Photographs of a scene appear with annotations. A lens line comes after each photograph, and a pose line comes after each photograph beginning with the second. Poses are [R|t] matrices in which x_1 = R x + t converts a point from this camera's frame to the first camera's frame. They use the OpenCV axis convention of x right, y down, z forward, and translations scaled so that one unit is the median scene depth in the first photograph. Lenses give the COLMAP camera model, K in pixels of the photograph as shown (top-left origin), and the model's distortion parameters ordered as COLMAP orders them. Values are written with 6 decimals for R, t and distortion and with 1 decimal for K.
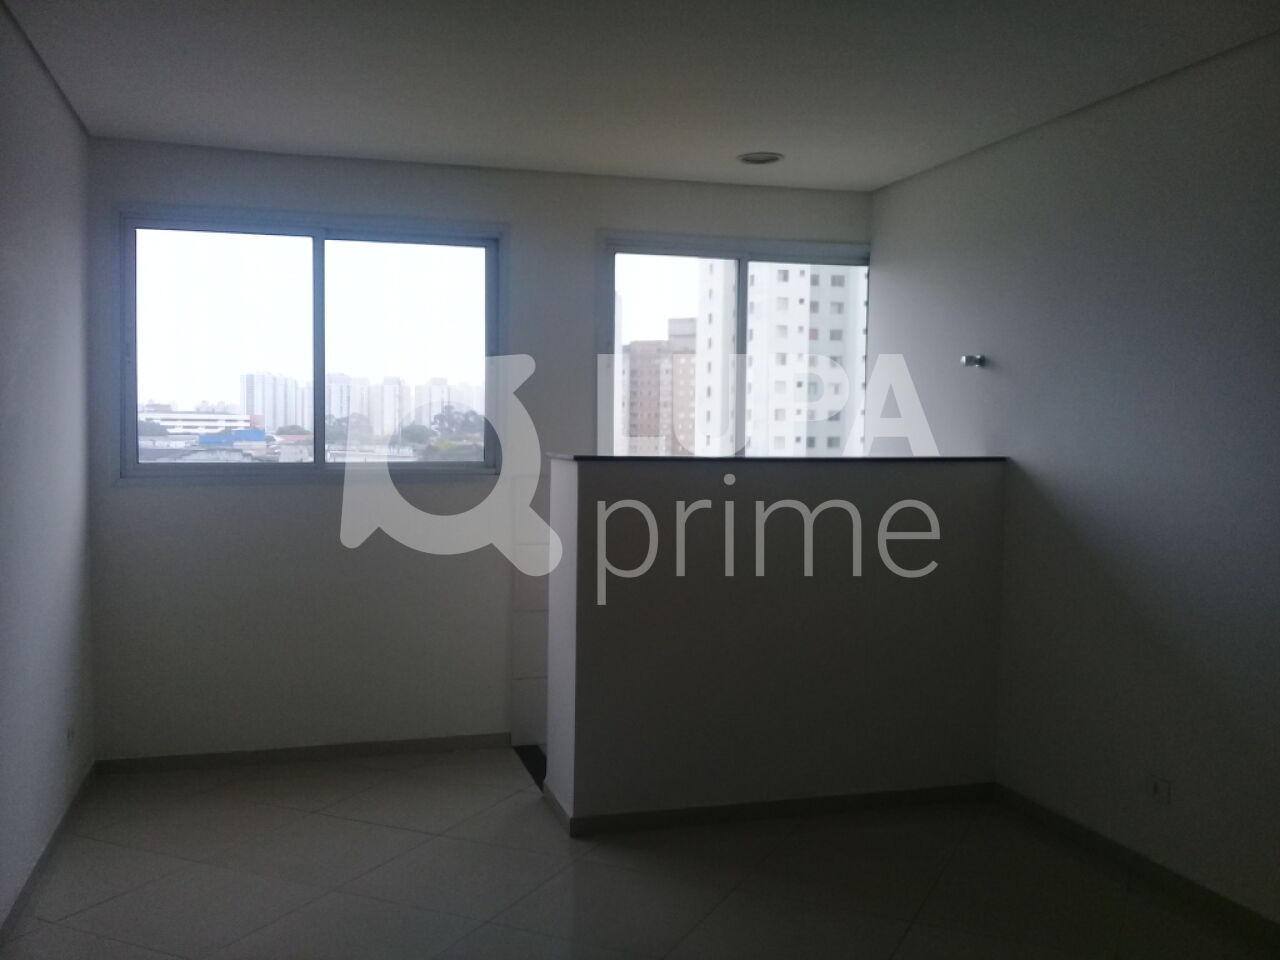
lens RADIAL K [[1219.0, 0, 639.0], [0, 1219.0, 503.5], [0, 0, 1]] dist [0.045660, 0.001180]
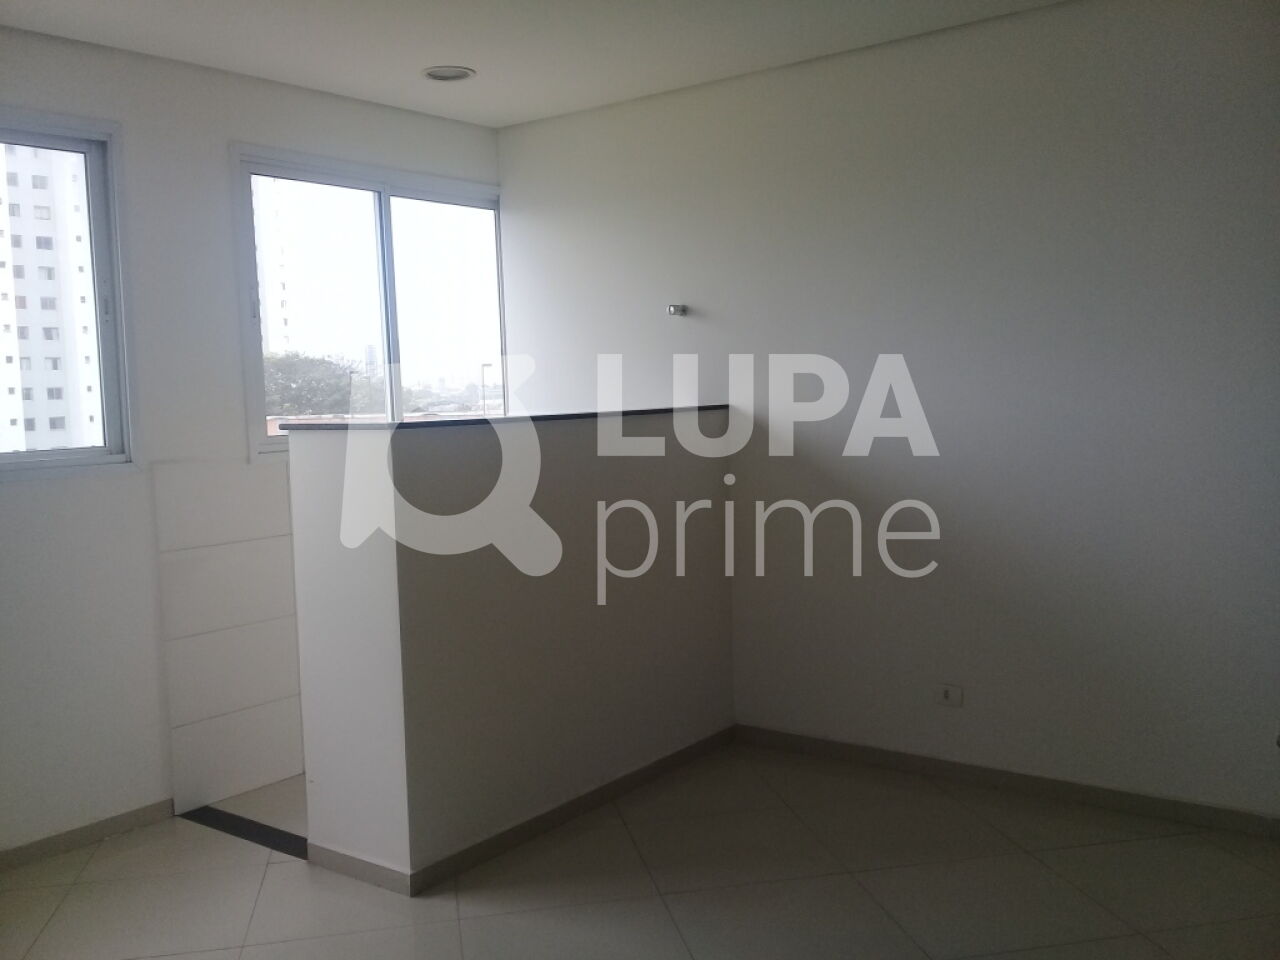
lens RADIAL K [[1195.4, 0, 640.0], [0, 1195.4, 480.0], [0, 0, 1]] dist [0.130763, 0.006923]
pose [[0.814881, -0.088960, 0.572761, -0.271926], [0.086178, 0.995764, 0.032054, -0.008882], [-0.573186, 0.023239, 0.819096, 0.189594]]
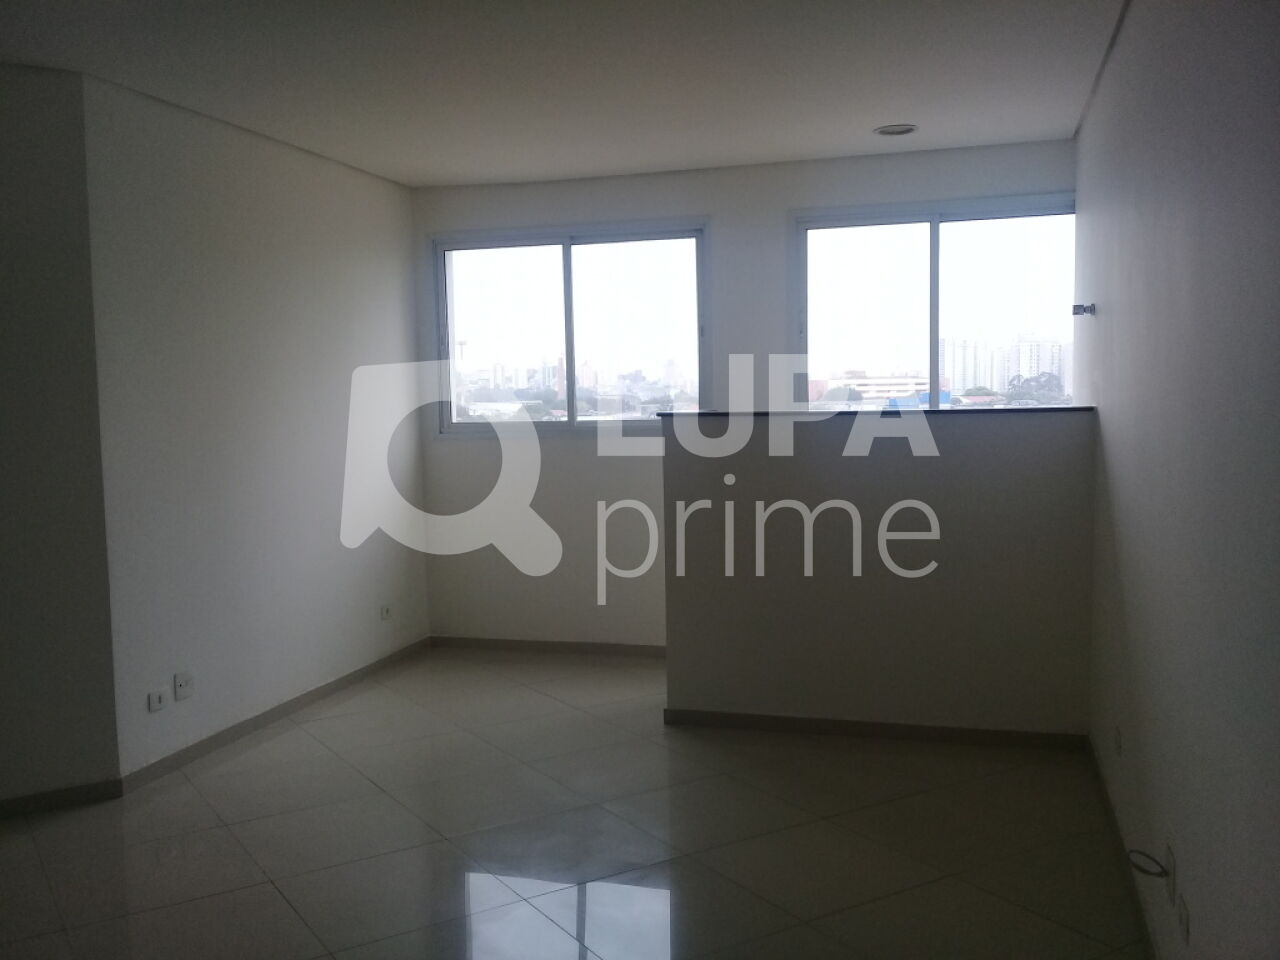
lens RADIAL K [[1219.0, 0, 639.0], [0, 1219.0, 503.5], [0, 0, 1]] dist [0.045660, 0.001180]
pose [[0.837035, 0.024313, -0.546609, 0.442669], [-0.007127, 0.999412, 0.033541, 0.008178], [0.547103, -0.024179, 0.836716, -0.024823]]
